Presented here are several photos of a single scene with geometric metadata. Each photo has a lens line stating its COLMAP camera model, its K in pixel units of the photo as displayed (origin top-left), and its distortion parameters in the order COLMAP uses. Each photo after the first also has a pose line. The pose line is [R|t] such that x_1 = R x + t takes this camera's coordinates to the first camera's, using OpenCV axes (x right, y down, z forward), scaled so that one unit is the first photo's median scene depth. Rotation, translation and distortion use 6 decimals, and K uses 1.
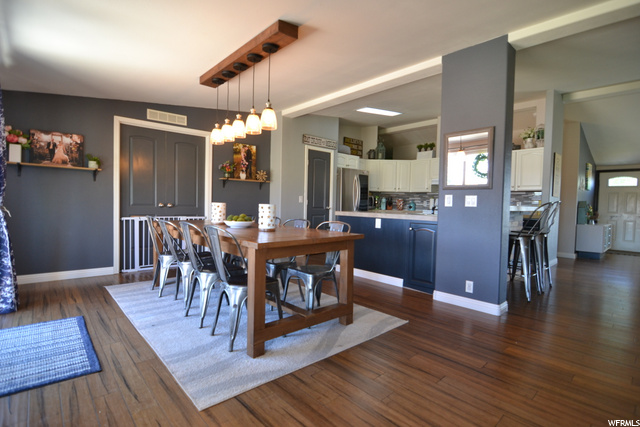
lens RADIAL K [[312.1, 0, 316.7], [0, 312.1, 217.4], [0, 0, 1]] dist [-0.011923, -0.001200]
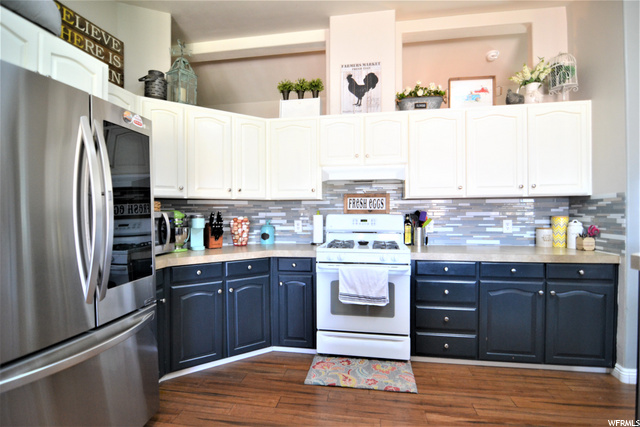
lens RADIAL K [[320.9, 0, 313.9], [0, 320.9, 214.4], [0, 0, 1]] dist [-0.012643, -0.004987]
pose [[0.787653, -0.033720, 0.615195, 0.101282], [0.050246, 0.998691, -0.009592, -0.057163], [-0.614067, 0.038466, 0.788316, 0.668985]]
